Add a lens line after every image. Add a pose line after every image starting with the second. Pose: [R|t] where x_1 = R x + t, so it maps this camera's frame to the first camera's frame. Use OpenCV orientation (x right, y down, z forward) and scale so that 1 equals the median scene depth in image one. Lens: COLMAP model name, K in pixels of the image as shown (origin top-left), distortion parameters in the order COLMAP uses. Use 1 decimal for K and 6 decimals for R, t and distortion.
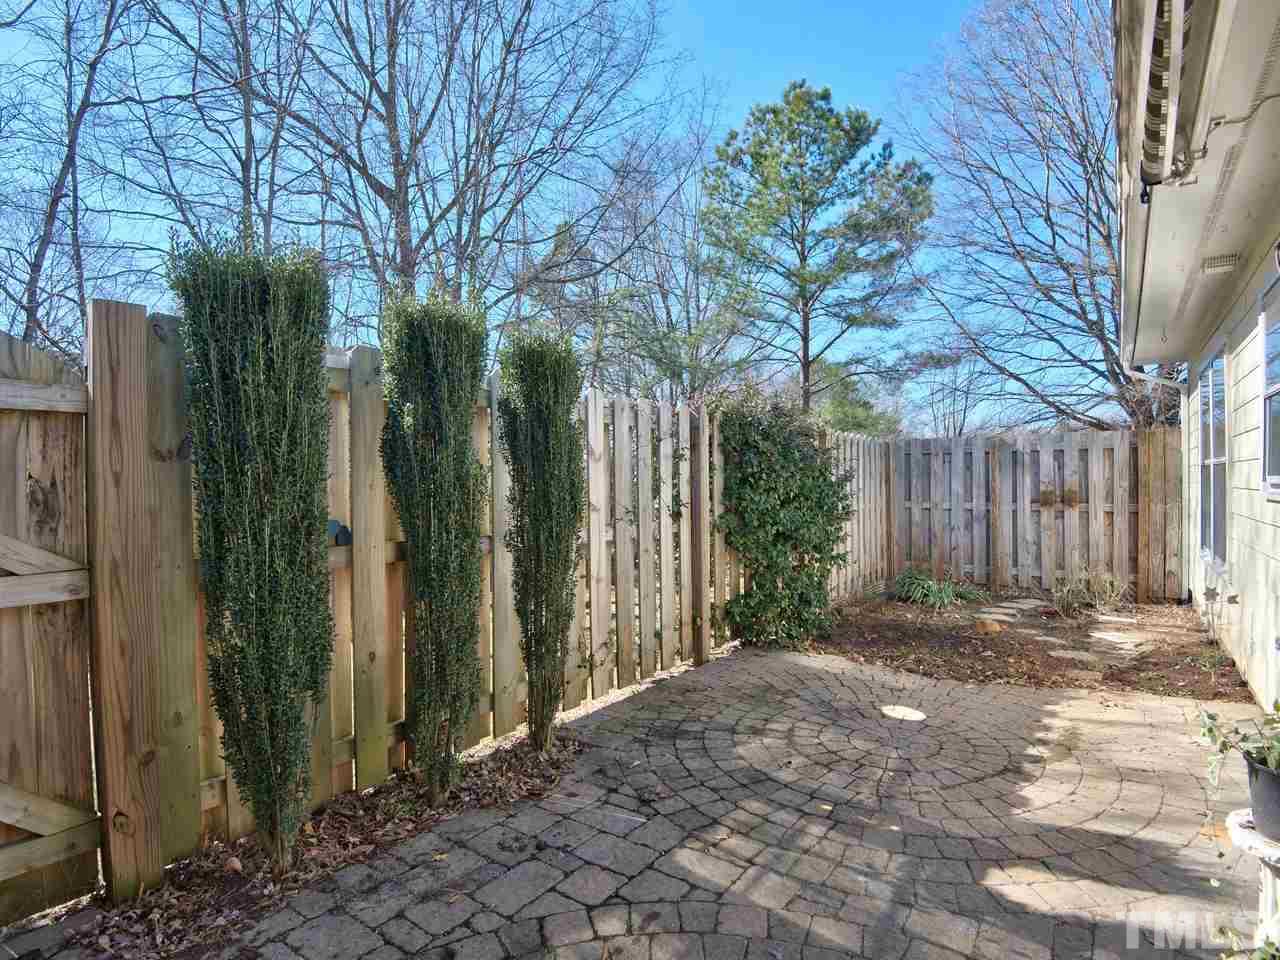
lens RADIAL K [[663.5, 0, 636.7], [0, 663.5, 484.7], [0, 0, 1]] dist [-0.007536, -0.025240]
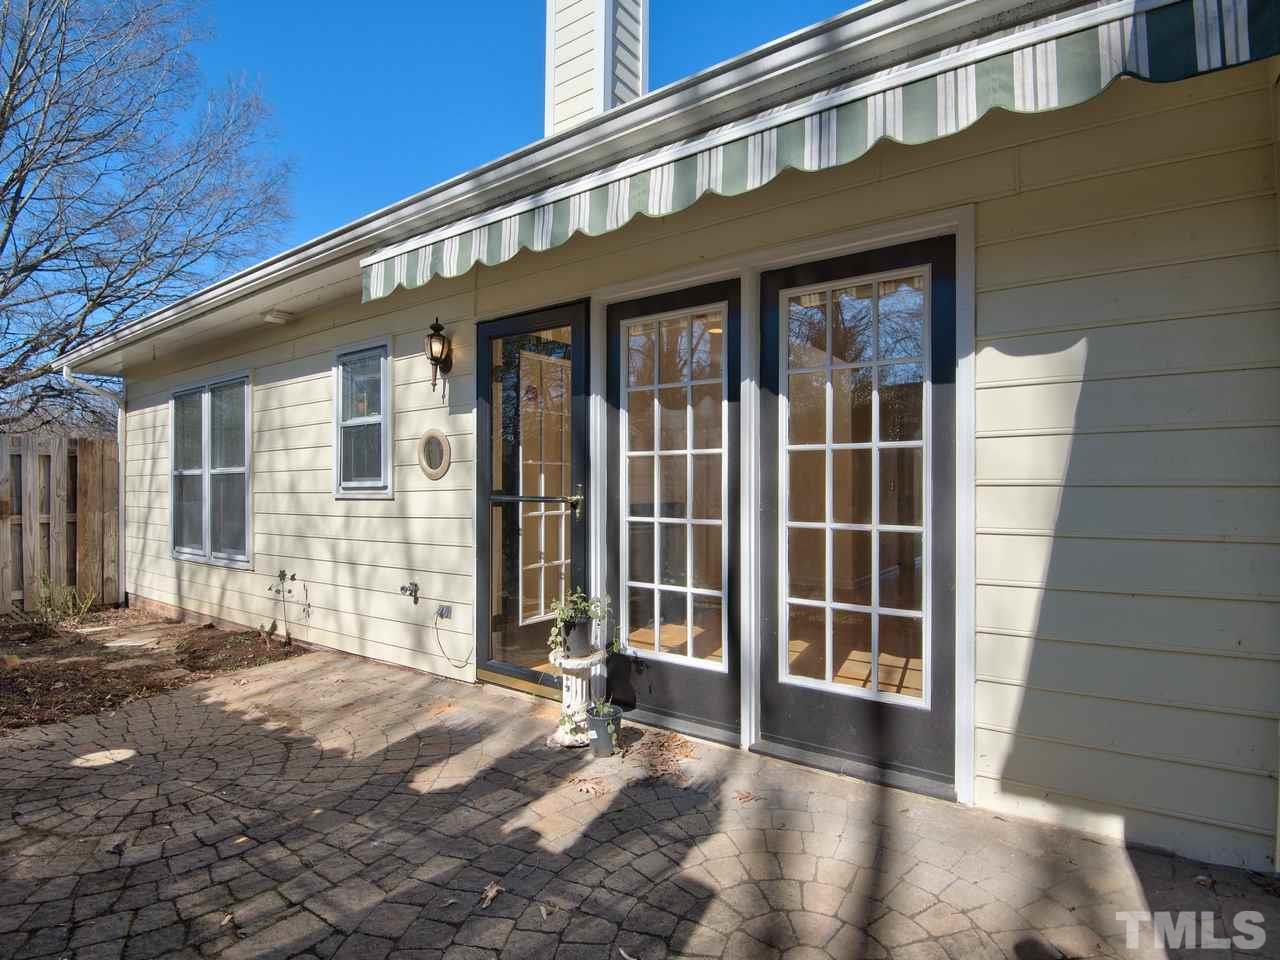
lens RADIAL K [[663.5, 0, 636.7], [0, 663.5, 484.7], [0, 0, 1]] dist [-0.007536, -0.025240]
pose [[-0.013776, 0.013583, 0.999813, -0.539674], [0.012829, 0.999828, -0.013406, 0.023324], [-0.999823, 0.012642, -0.013948, 0.417281]]
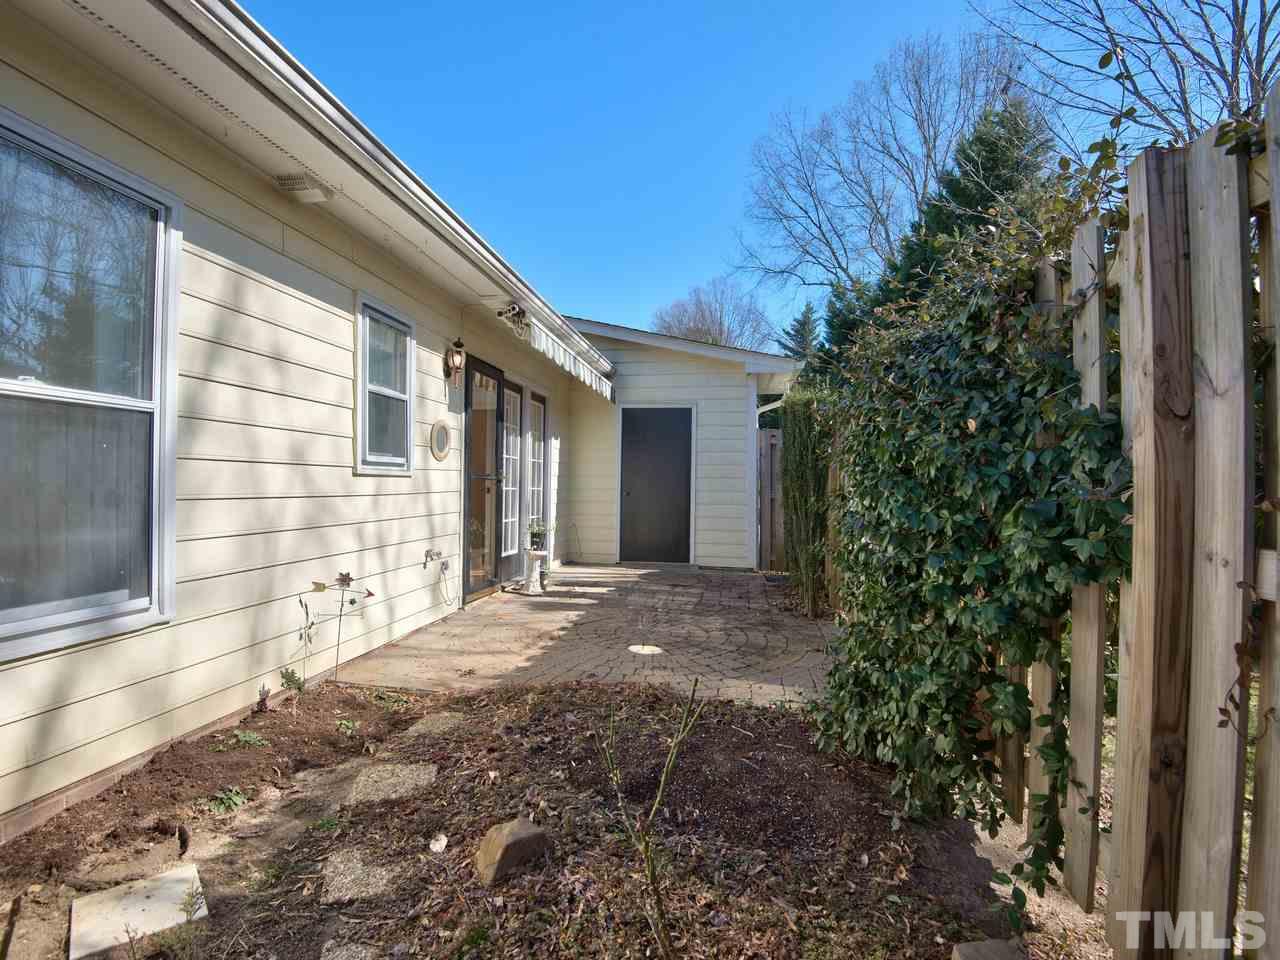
lens RADIAL K [[663.5, 0, 636.7], [0, 663.5, 484.7], [0, 0, 1]] dist [-0.007536, -0.025240]
pose [[-0.884145, -0.000116, -0.467213, 1.249779], [-0.005309, 0.999938, 0.009799, 0.030983], [0.467182, 0.011144, -0.884091, 2.617220]]
